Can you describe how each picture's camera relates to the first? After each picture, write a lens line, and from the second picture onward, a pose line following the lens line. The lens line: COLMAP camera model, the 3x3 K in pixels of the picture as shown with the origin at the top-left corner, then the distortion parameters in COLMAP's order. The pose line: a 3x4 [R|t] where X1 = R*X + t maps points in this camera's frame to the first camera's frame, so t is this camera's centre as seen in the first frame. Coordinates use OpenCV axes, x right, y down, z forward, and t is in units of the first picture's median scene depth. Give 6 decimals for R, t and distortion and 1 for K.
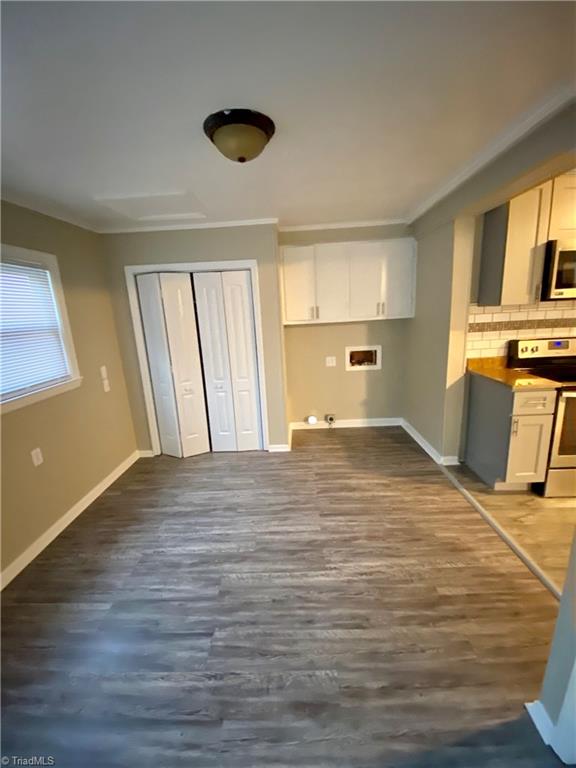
lens RADIAL K [[306.6, 0, 303.2], [0, 306.6, 390.8], [0, 0, 1]] dist [-0.043323, -0.000298]
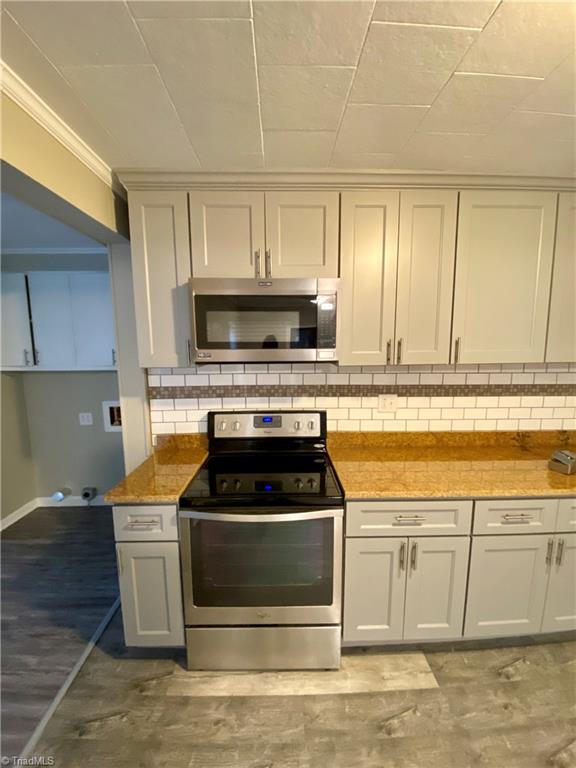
lens RADIAL K [[330.8, 0, 298.5], [0, 330.8, 384.6], [0, 0, 1]] dist [0.001028, -0.014983]
pose [[0.993481, 0.043667, 0.105300, 0.823917], [-0.029500, 0.990740, -0.132526, -0.135469], [-0.110112, 0.128555, 0.985570, 0.182080]]
